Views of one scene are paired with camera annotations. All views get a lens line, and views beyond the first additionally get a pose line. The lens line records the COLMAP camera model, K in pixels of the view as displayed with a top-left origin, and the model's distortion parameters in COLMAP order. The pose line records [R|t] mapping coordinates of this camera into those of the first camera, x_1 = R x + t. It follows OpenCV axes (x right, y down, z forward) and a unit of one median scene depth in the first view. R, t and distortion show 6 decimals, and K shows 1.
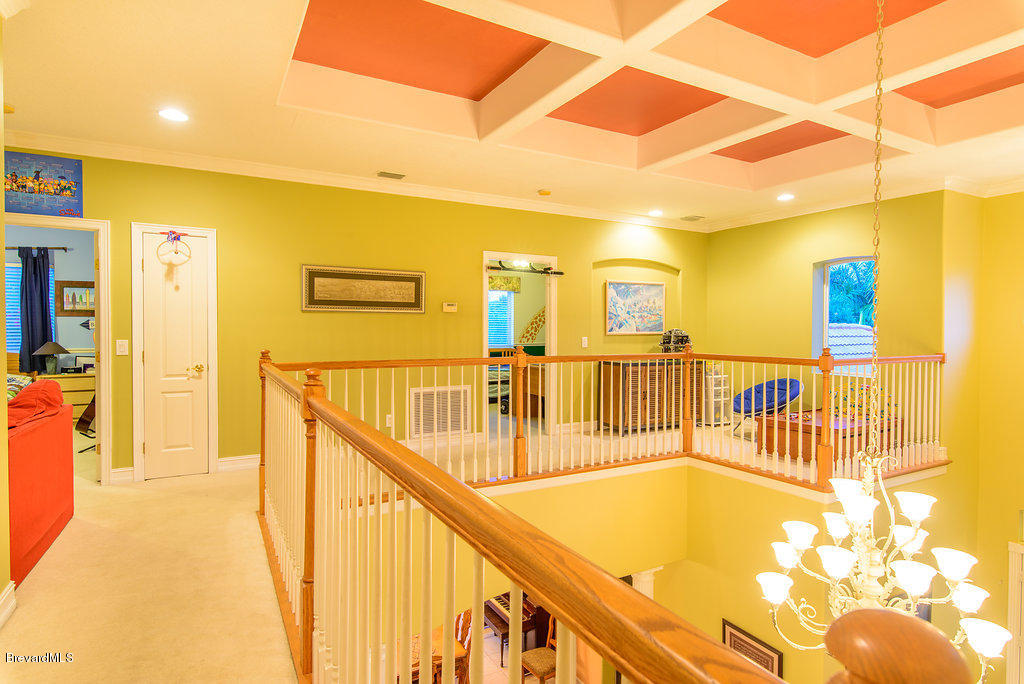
lens RADIAL K [[550.5, 0, 512.9], [0, 550.5, 340.8], [0, 0, 1]] dist [0.002592, 0.001237]
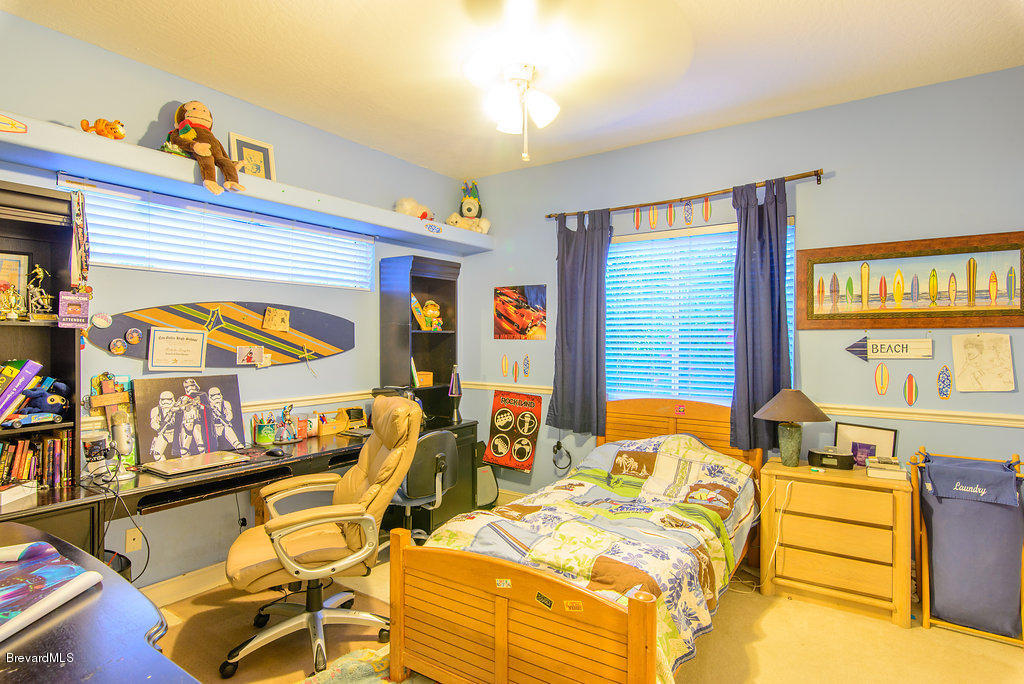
lens RADIAL K [[550.5, 0, 512.4], [0, 550.5, 342.5], [0, 0, 1]] dist [0.002592, 0.001237]
pose [[0.438041, -0.001799, -0.898953, -0.535761], [-0.020482, 0.999718, -0.011982, -0.024793], [0.898722, 0.023661, 0.437880, 0.605946]]
